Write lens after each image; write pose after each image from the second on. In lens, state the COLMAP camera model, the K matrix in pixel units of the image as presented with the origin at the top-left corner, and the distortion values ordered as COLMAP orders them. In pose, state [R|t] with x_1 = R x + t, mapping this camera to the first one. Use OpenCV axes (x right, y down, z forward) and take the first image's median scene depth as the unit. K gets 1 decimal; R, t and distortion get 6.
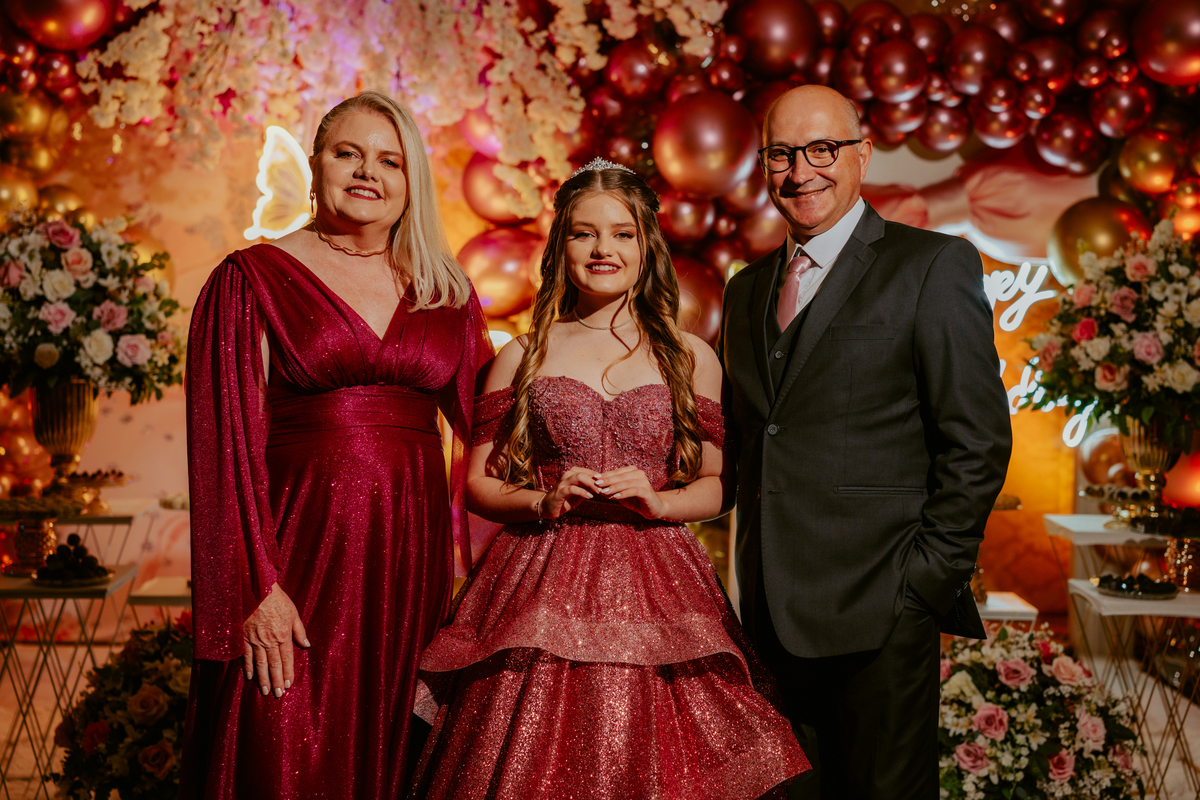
lens RADIAL K [[1767.3, 0, 606.4], [0, 1767.3, 389.5], [0, 0, 1]] dist [0.192827, 0.018114]
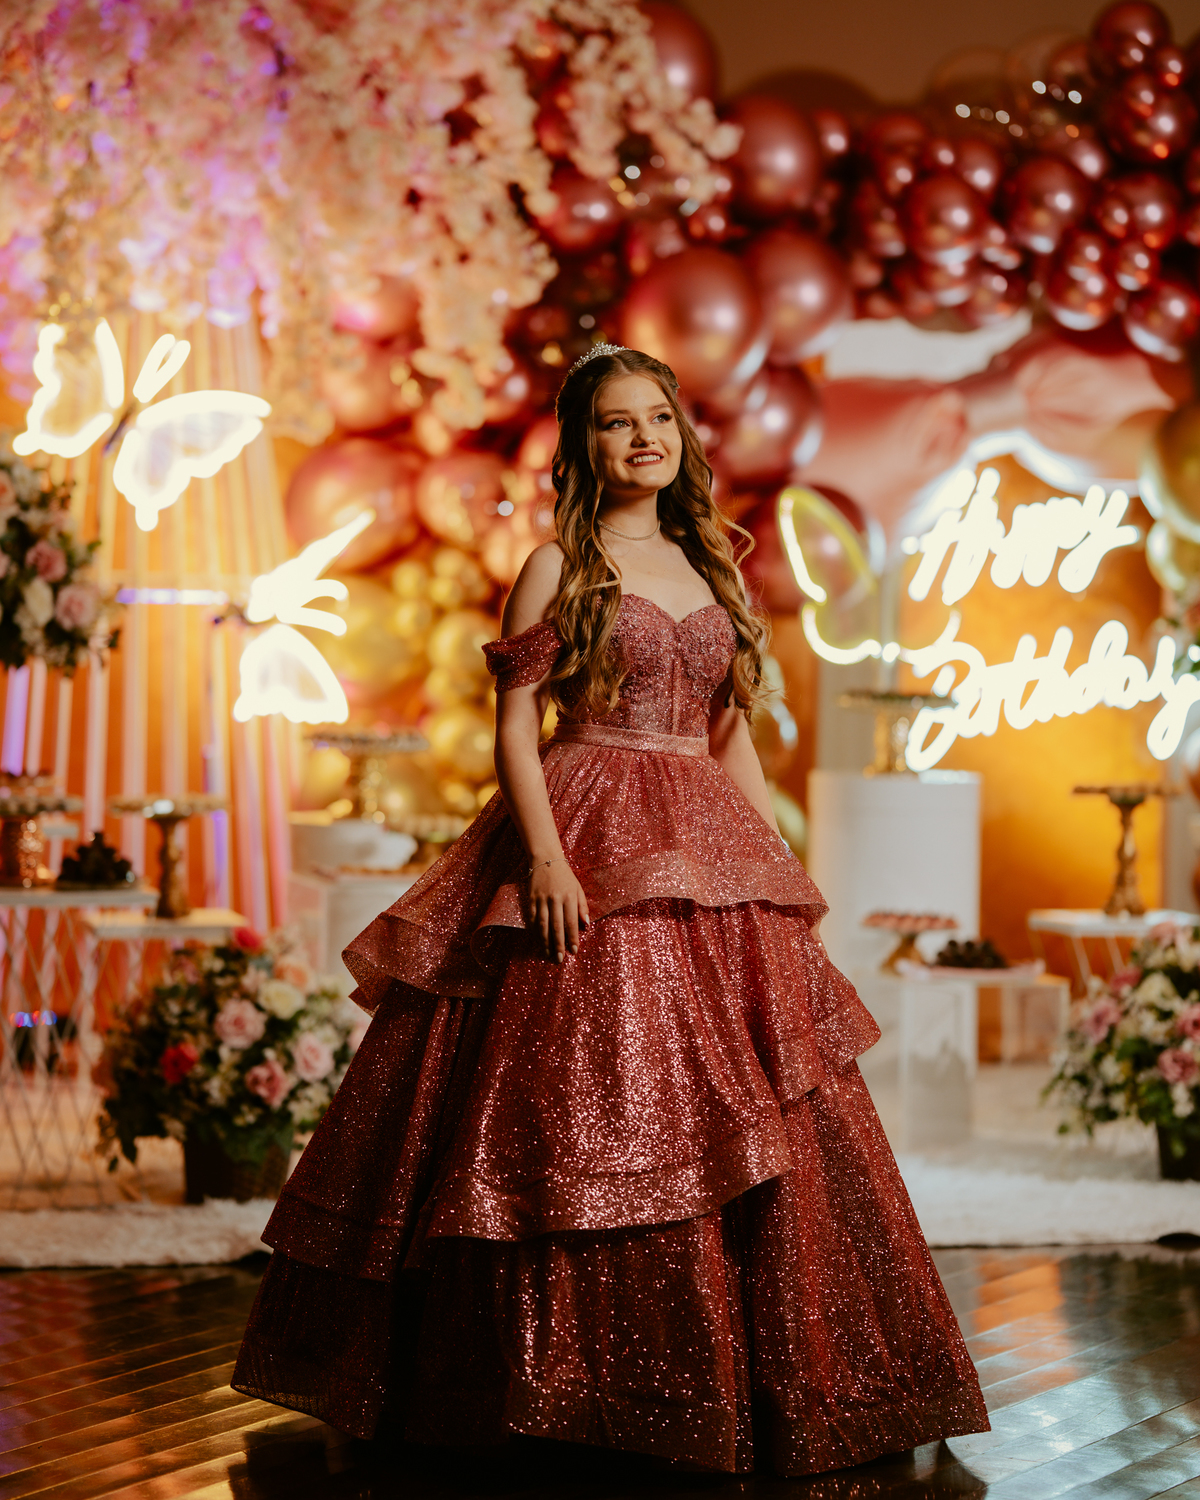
lens RADIAL K [[4426.8, 0, 600.0], [0, 4426.8, 750.0], [0, 0, 1]] dist [0.744479, -0.531924]
pose [[0.976609, -0.014330, 0.214547, -0.391150], [0.016976, 0.999801, -0.010497, 0.053489], [-0.214354, 0.013894, 0.976657, -0.774648]]
